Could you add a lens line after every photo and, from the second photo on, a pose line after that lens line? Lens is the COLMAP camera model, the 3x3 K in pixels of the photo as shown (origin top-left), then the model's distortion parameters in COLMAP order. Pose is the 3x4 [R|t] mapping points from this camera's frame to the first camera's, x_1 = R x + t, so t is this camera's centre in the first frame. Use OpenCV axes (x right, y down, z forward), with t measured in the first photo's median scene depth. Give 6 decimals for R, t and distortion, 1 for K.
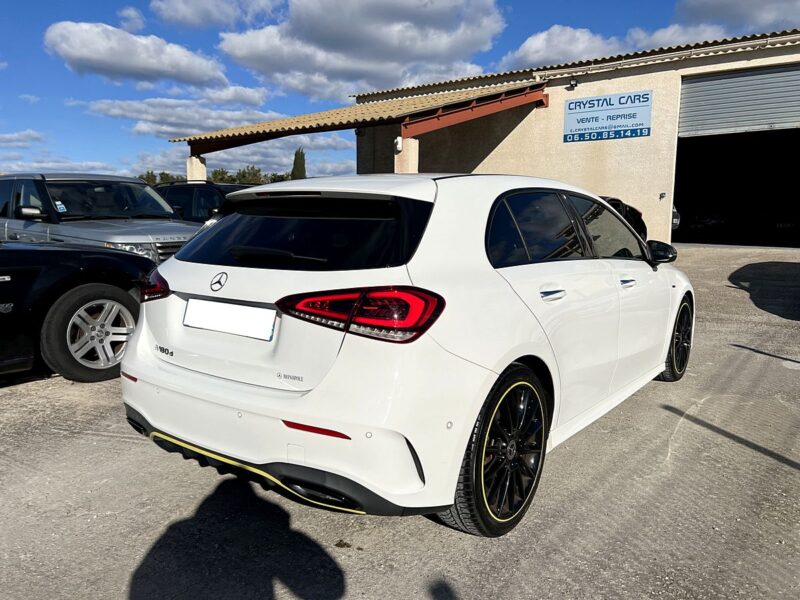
lens RADIAL K [[598.2, 0, 401.9], [0, 598.2, 310.9], [0, 0, 1]] dist [0.040702, -0.057157]
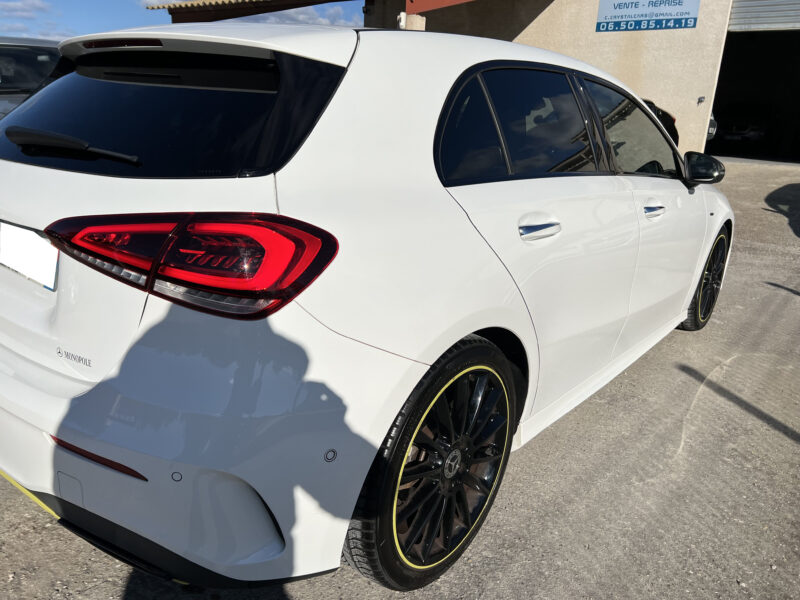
lens RADIAL K [[600.0, 0, 400.4], [0, 600.0, 309.4], [0, 0, 1]] dist [0.041381, -0.048648]
pose [[0.998414, 0.054139, -0.015423, 0.038870], [-0.050992, 0.985854, 0.159661, -0.013171], [0.023849, -0.158622, 0.987051, 0.112727]]
